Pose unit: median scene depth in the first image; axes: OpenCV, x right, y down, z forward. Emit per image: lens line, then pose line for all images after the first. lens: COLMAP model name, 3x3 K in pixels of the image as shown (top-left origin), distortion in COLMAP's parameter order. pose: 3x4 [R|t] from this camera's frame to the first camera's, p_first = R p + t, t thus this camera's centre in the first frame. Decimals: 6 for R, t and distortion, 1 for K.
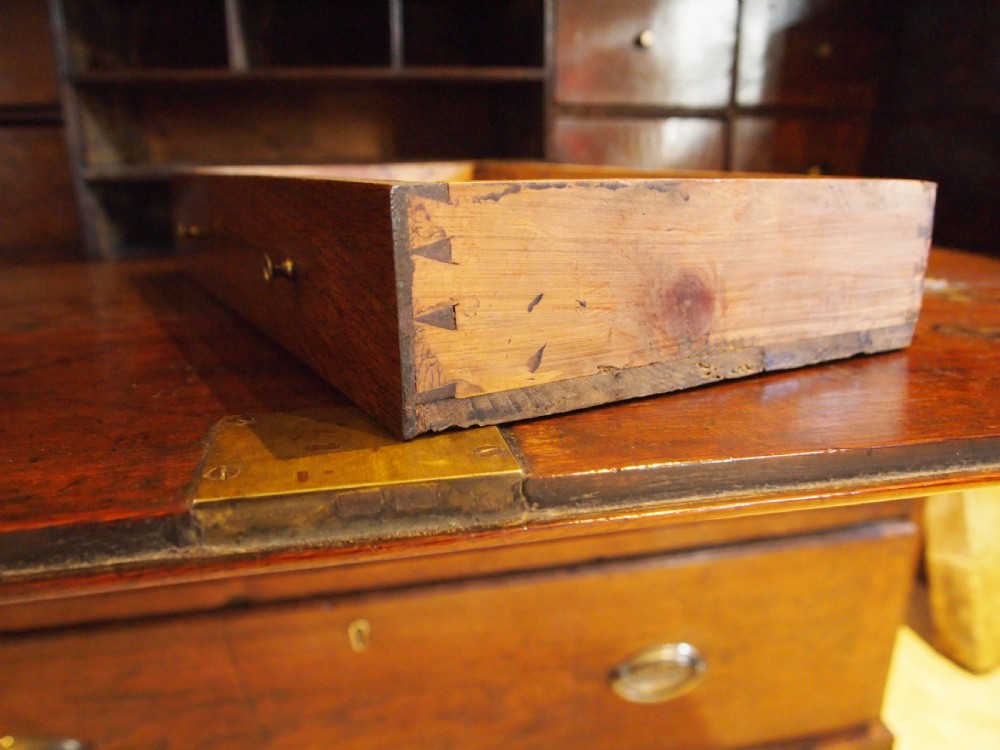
lens RADIAL K [[798.1, 0, 504.6], [0, 798.1, 378.7], [0, 0, 1]] dist [-0.051785, 0.004030]
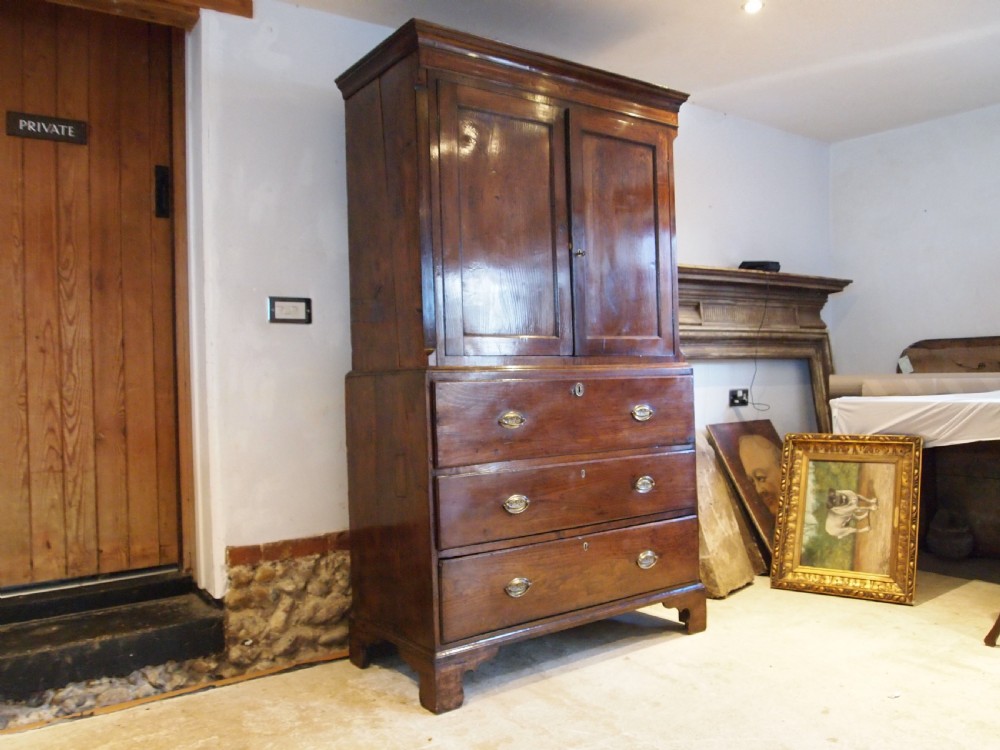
lens RADIAL K [[798.1, 0, 504.6], [0, 798.1, 378.7], [0, 0, 1]] dist [-0.051785, 0.004030]
pose [[0.925166, -0.034514, 0.377990, -1.803789], [0.157158, 0.941316, -0.298707, 0.591412], [-0.345498, 0.335757, 0.876298, -2.303609]]
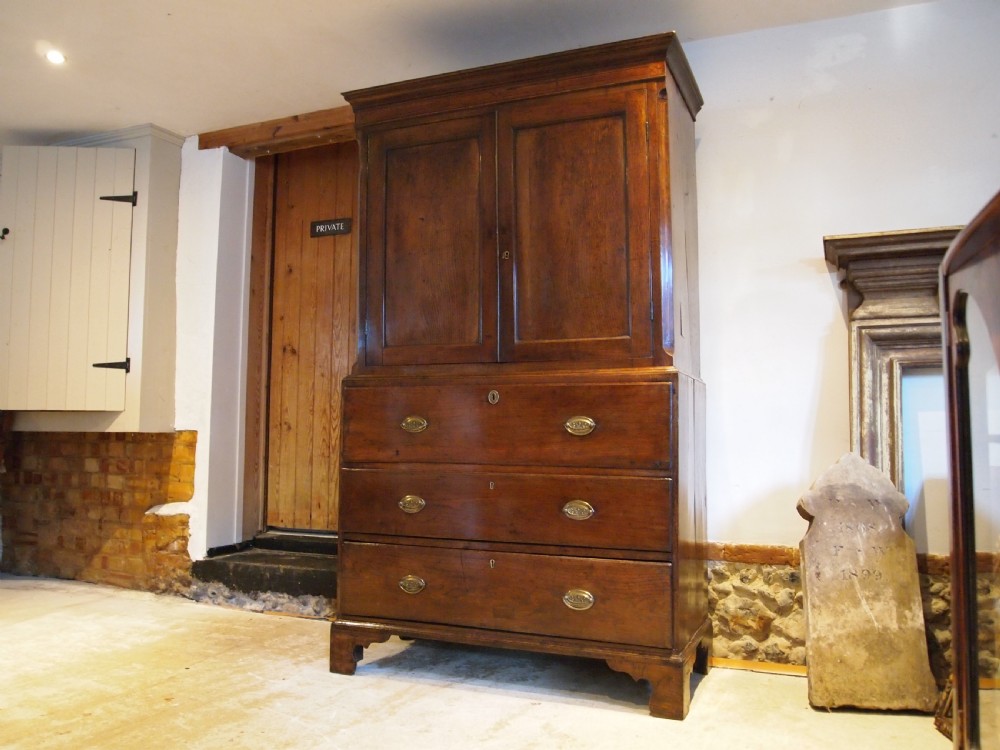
lens RADIAL K [[798.1, 0, 504.6], [0, 798.1, 378.7], [0, 0, 1]] dist [-0.051785, 0.004030]
pose [[0.810110, -0.045034, -0.584546, 1.848711], [-0.190305, 0.922859, -0.334837, 0.684019], [0.554533, 0.382496, 0.739047, -1.808785]]
